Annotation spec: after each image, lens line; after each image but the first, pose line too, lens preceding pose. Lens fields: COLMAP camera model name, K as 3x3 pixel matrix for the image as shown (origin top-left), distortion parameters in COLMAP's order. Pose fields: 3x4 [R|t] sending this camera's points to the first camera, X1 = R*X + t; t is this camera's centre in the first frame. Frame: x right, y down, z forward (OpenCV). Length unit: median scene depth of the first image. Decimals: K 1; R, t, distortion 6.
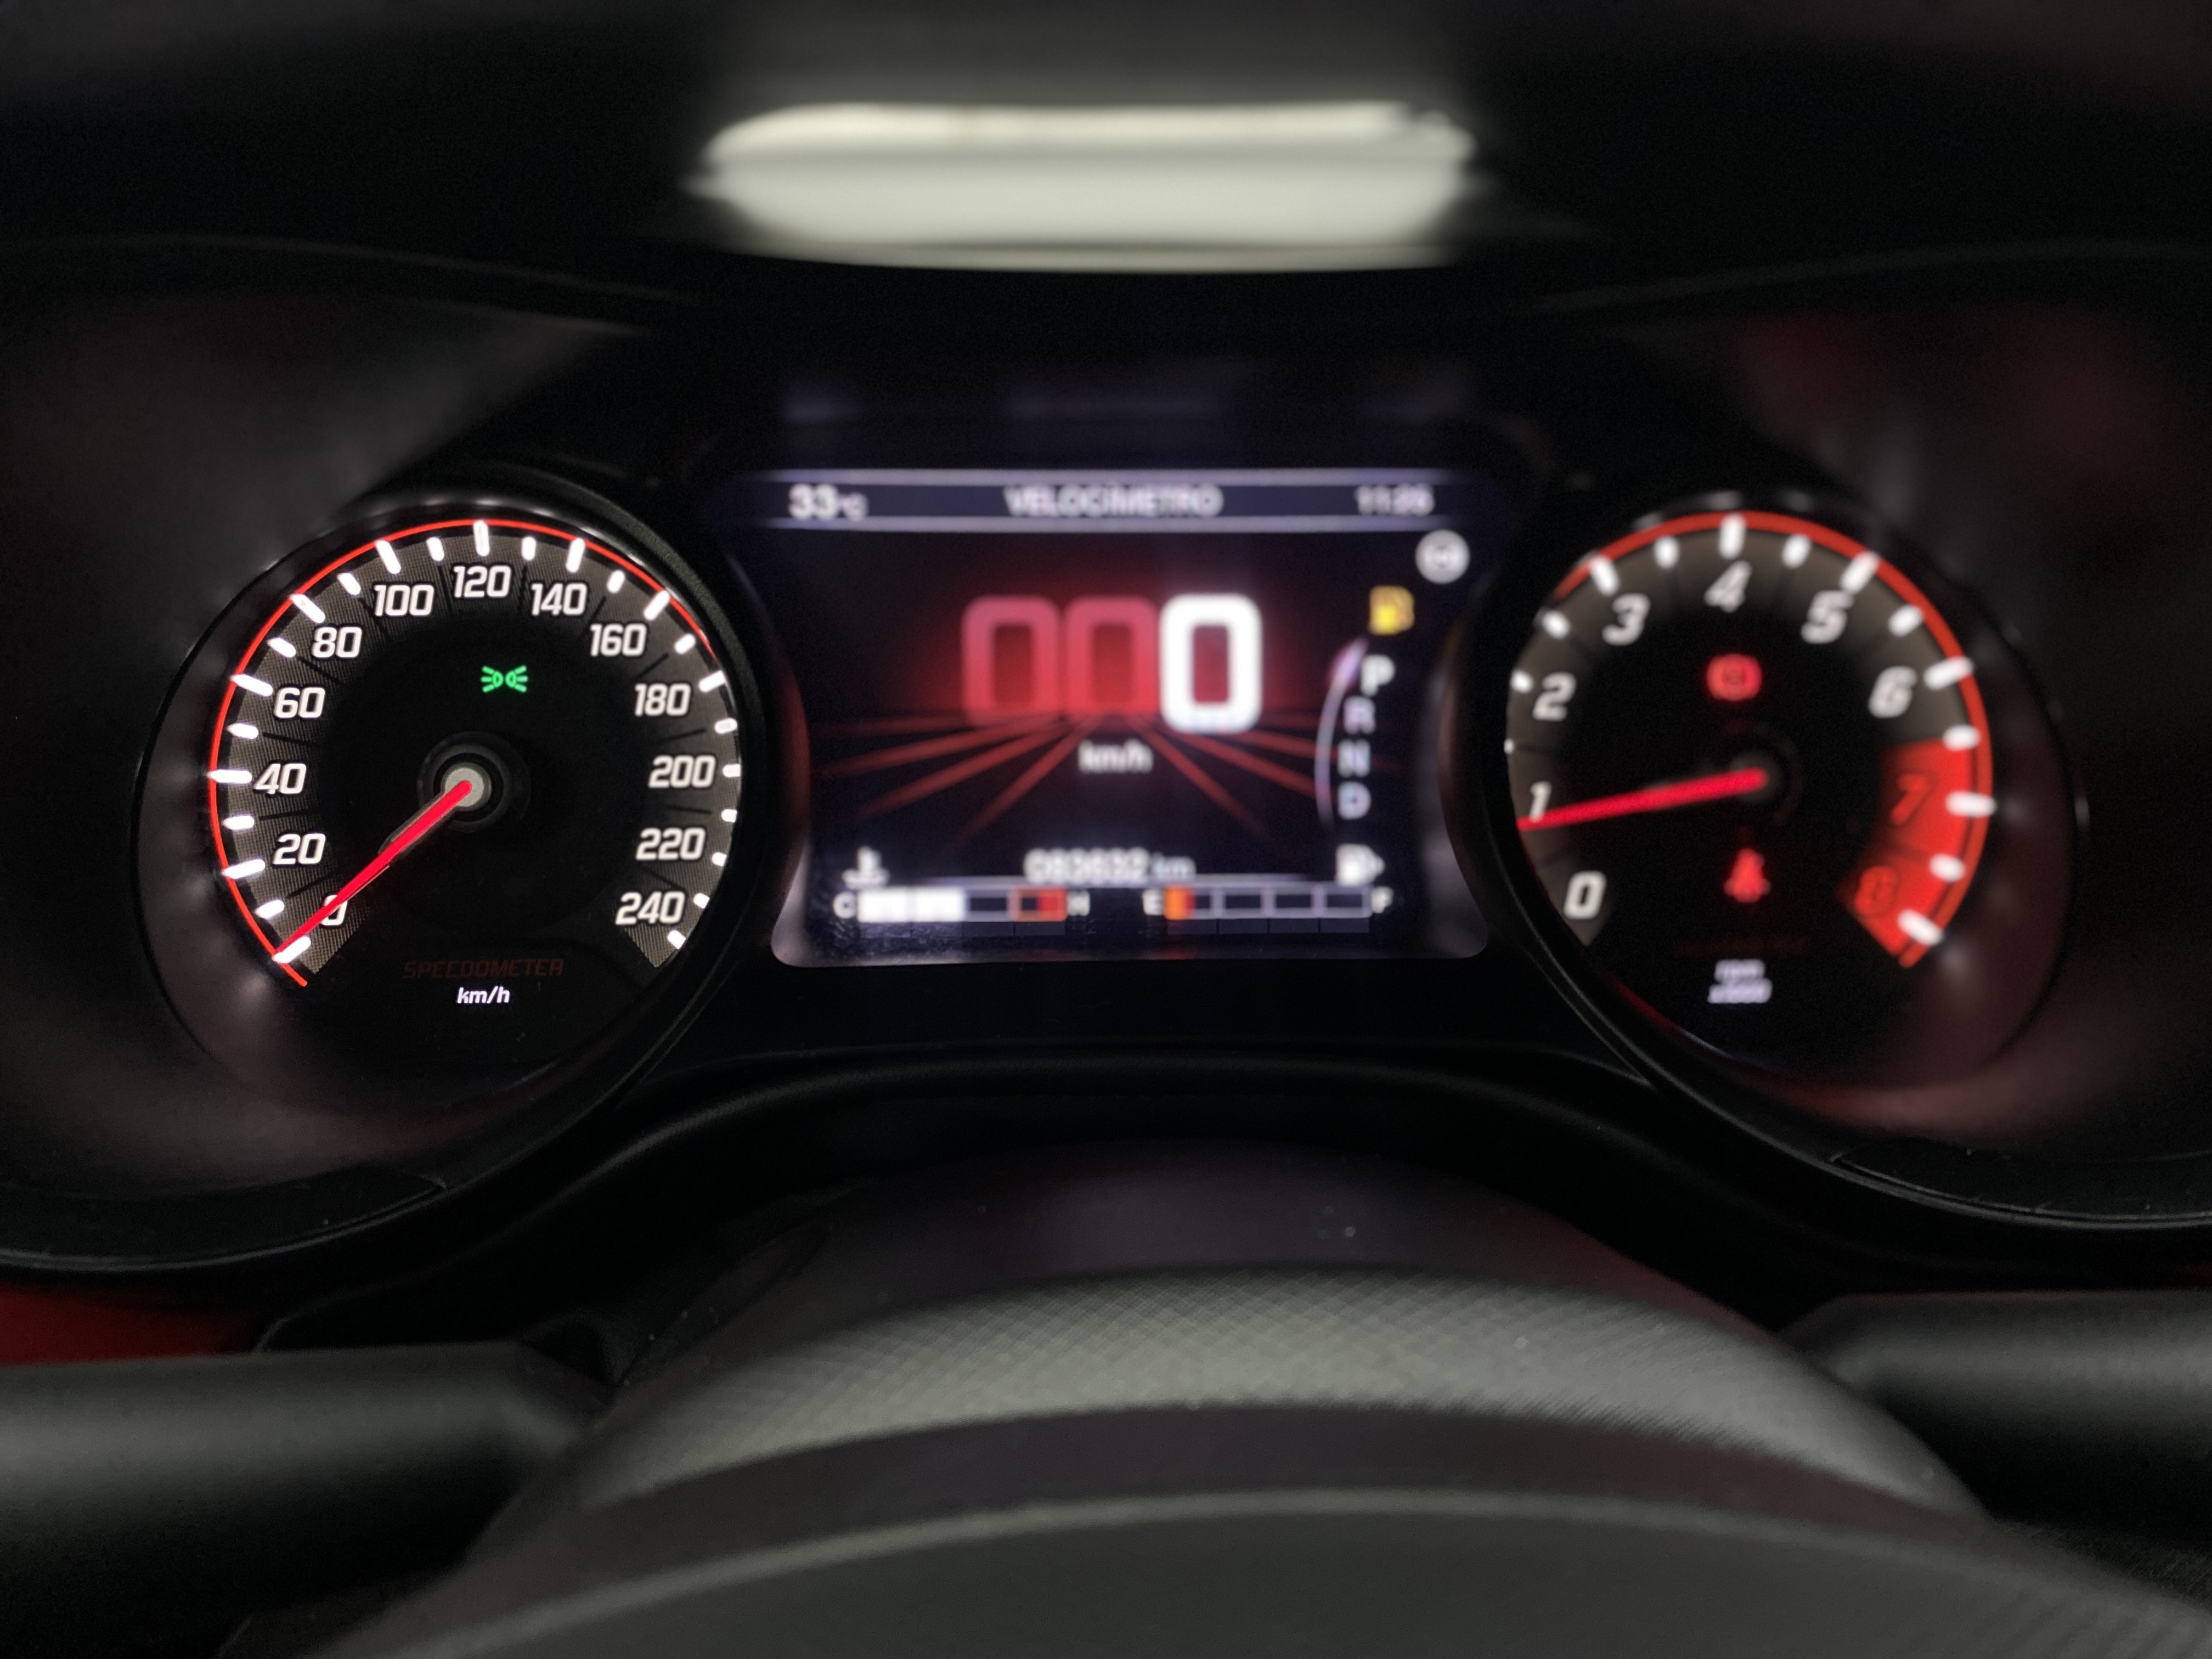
lens RADIAL K [[1705.5, 0, 1121.7], [0, 1705.5, 817.0], [0, 0, 1]] dist [0.023897, -0.037531]
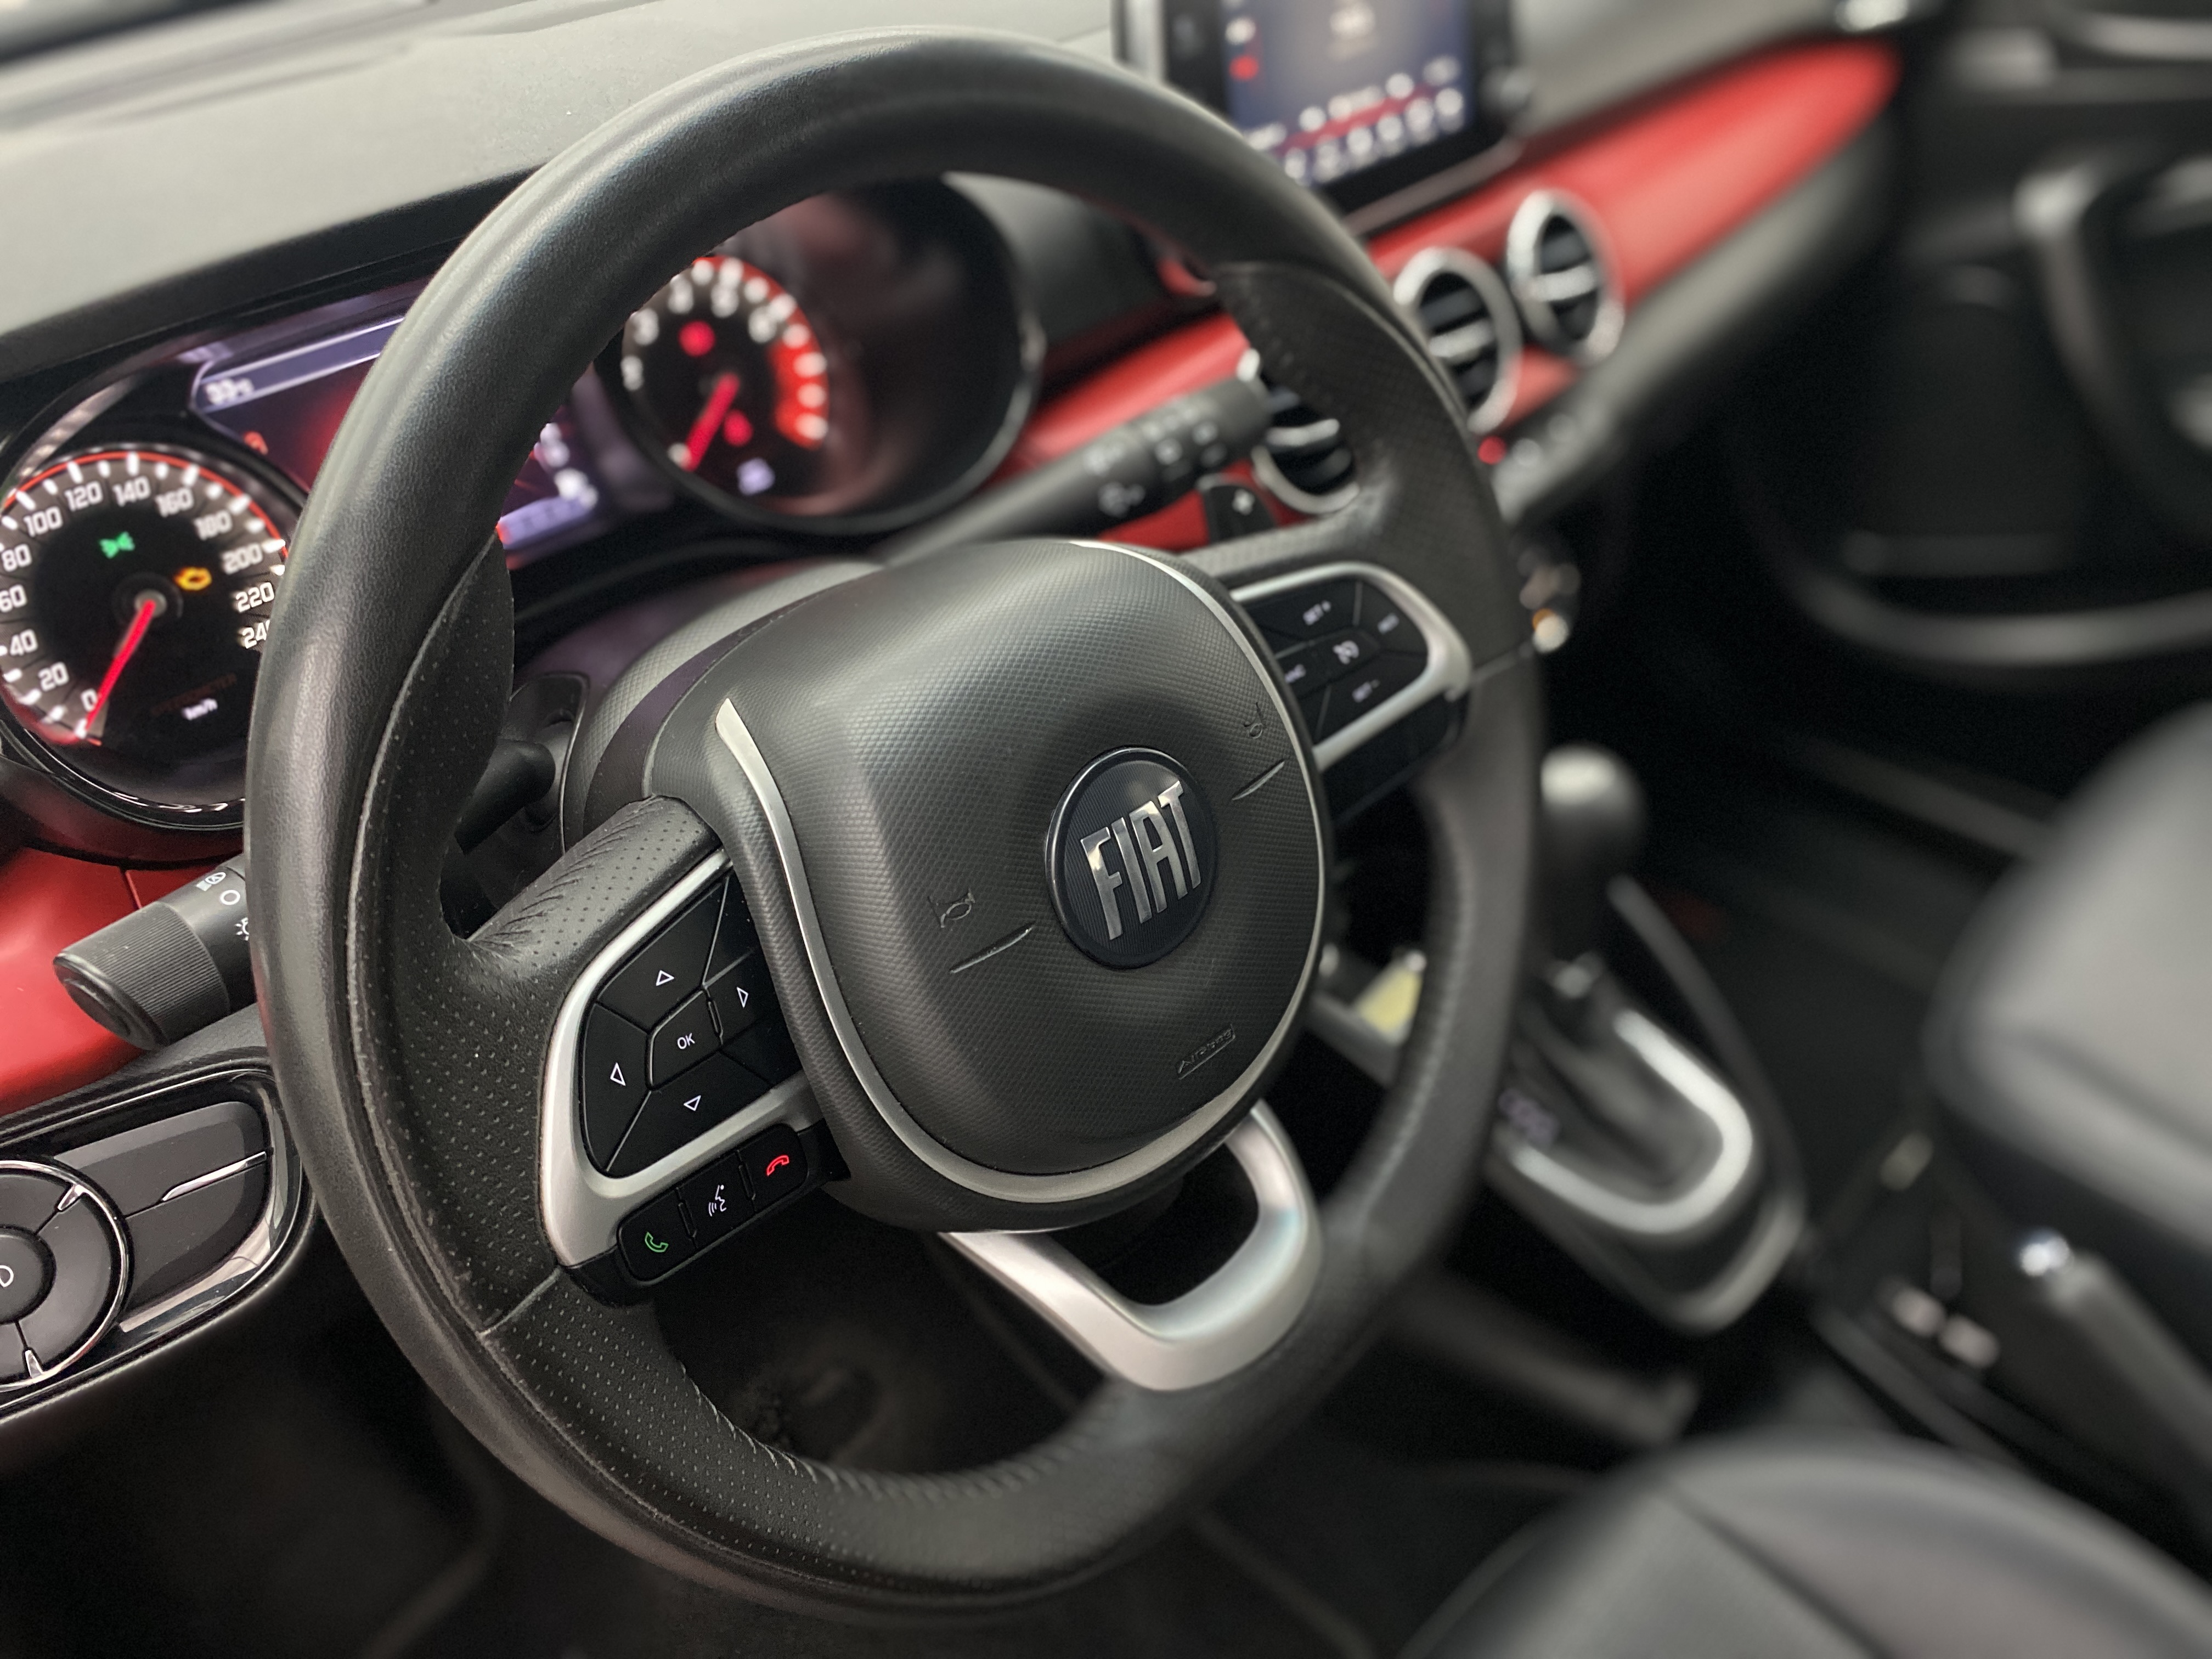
lens RADIAL K [[1705.5, 0, 1108.5], [0, 1705.5, 812.5], [0, 0, 1]] dist [0.023897, -0.037531]
pose [[0.714279, -0.441851, 0.542746, -0.701066], [0.283845, 0.891755, 0.352427, -0.164043], [-0.639717, -0.097675, 0.762379, -1.018839]]
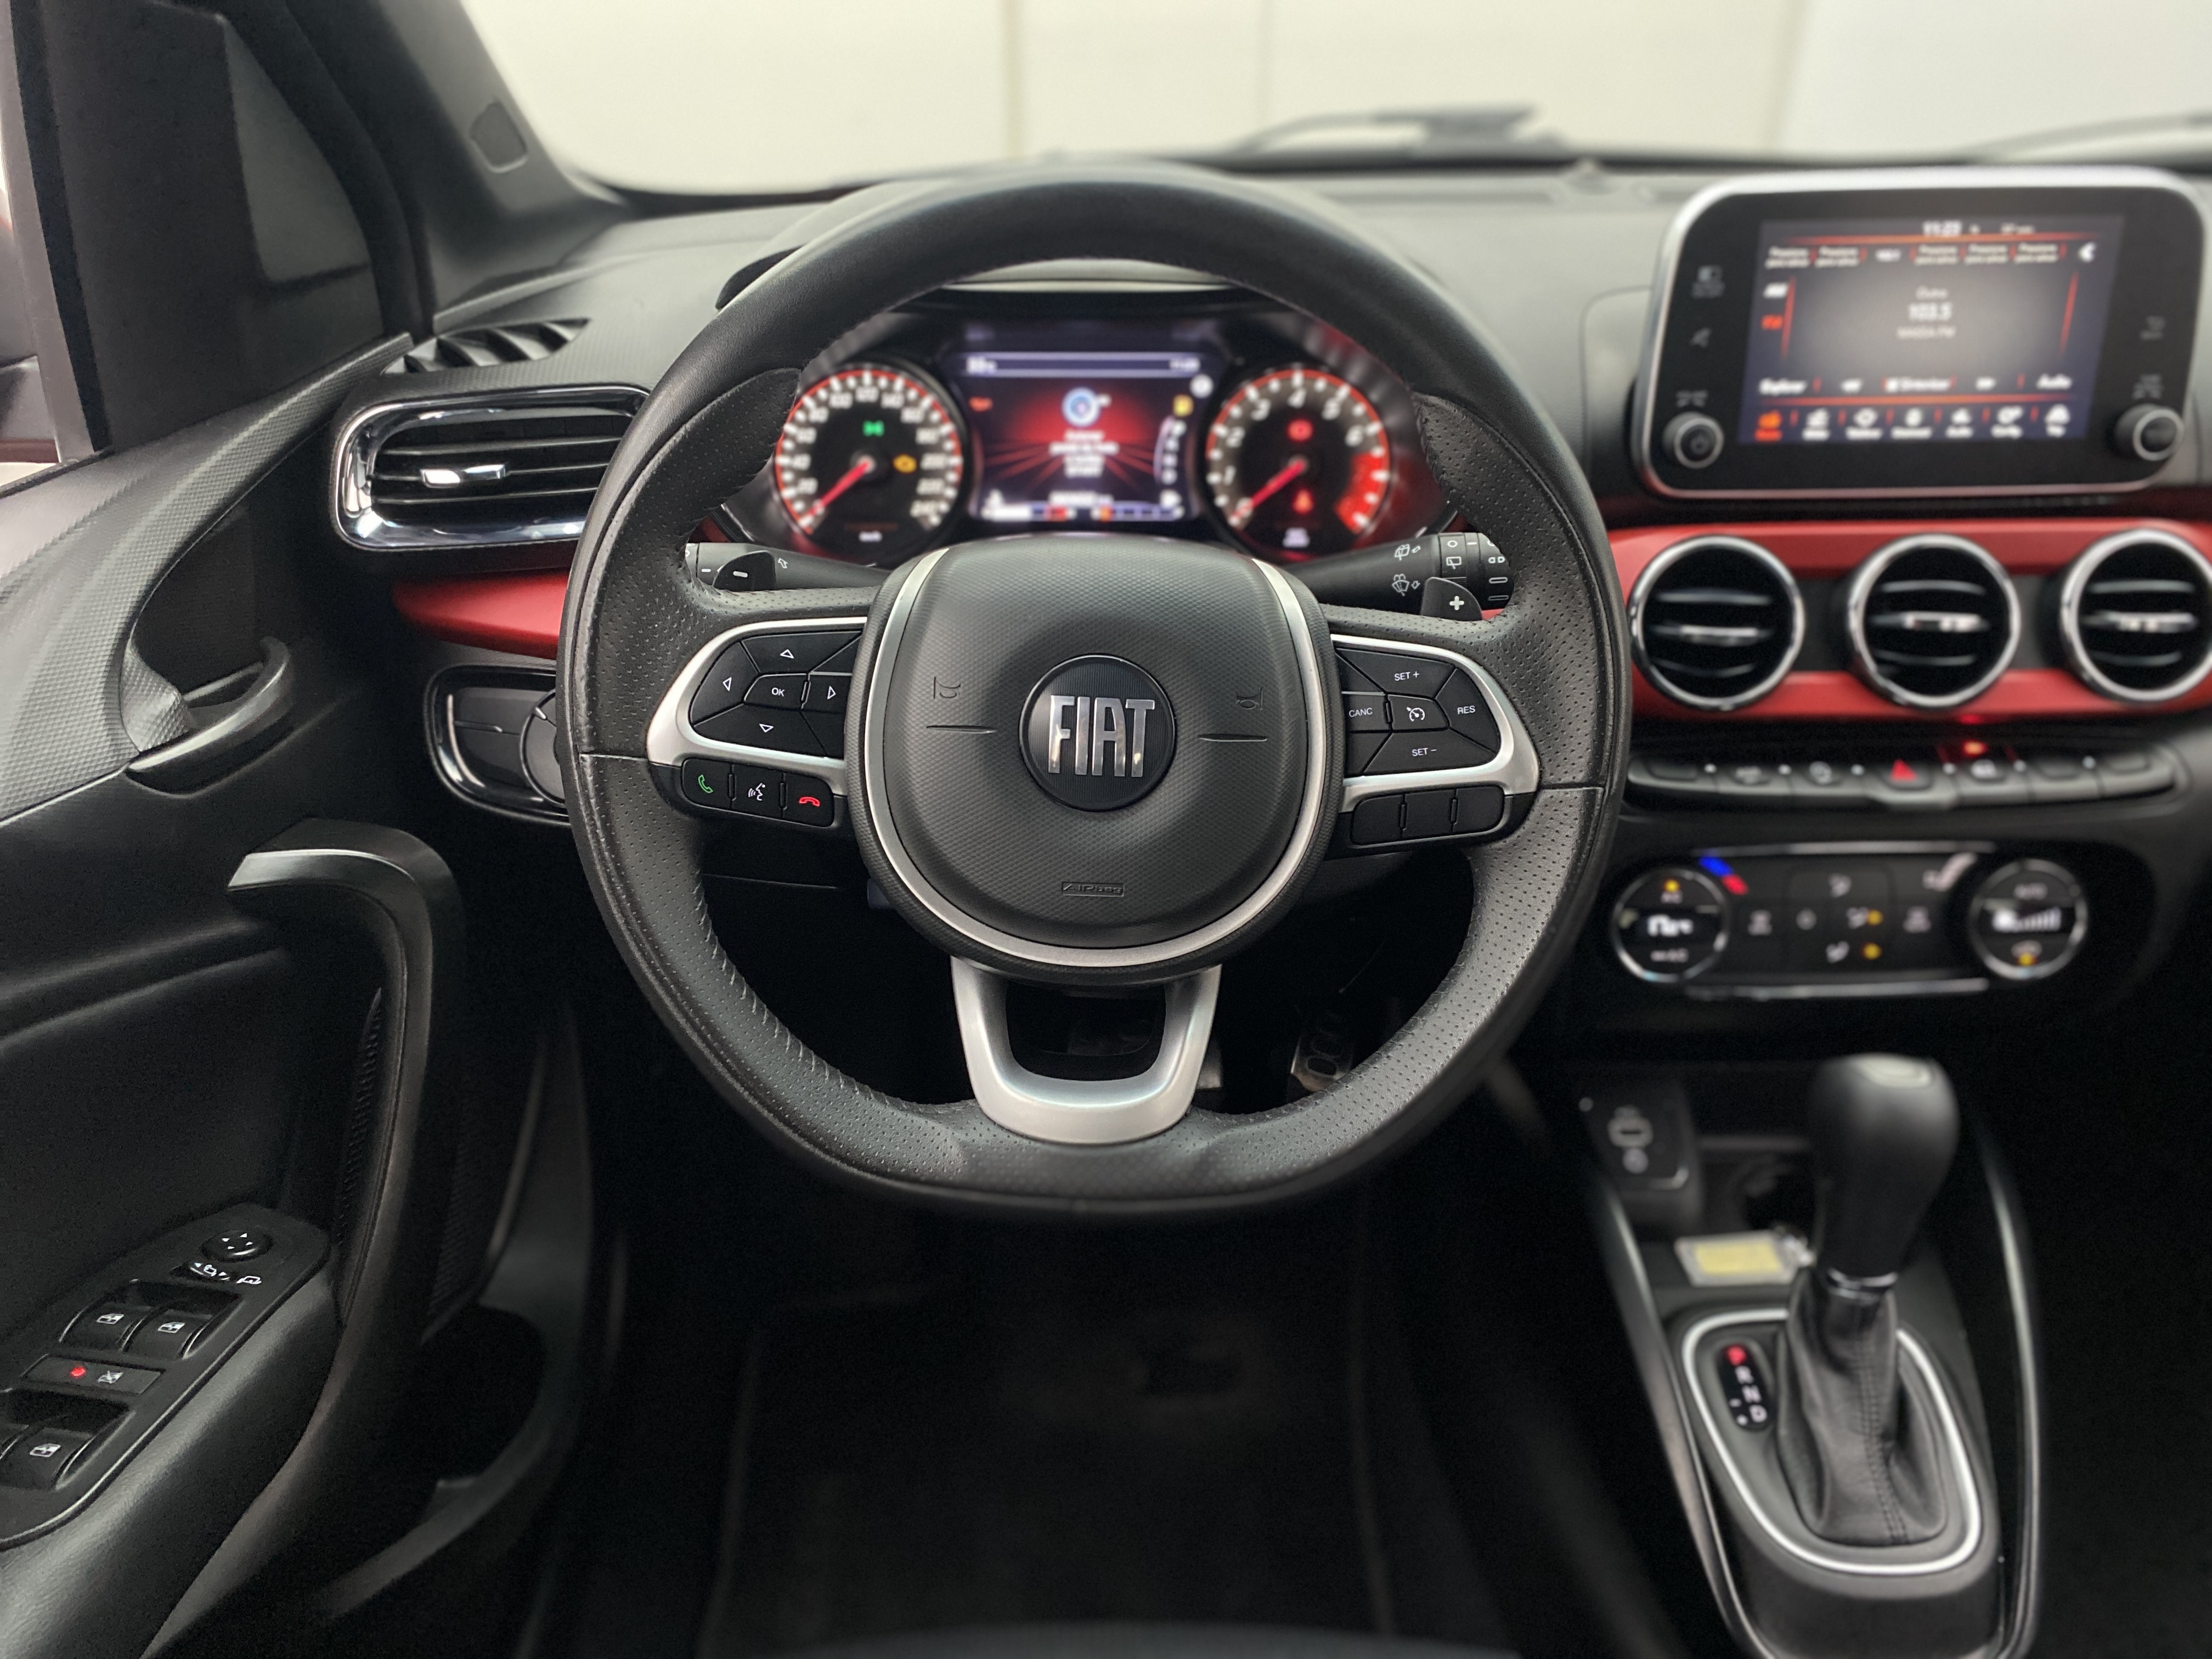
lens RADIAL K [[1705.5, 0, 1099.5], [0, 1705.5, 816.8], [0, 0, 1]] dist [0.023897, -0.037531]
pose [[0.999792, 0.009360, -0.018140, 0.082336], [-0.007101, 0.992652, 0.120799, 0.218992], [0.019137, -0.120645, 0.992511, -1.931389]]
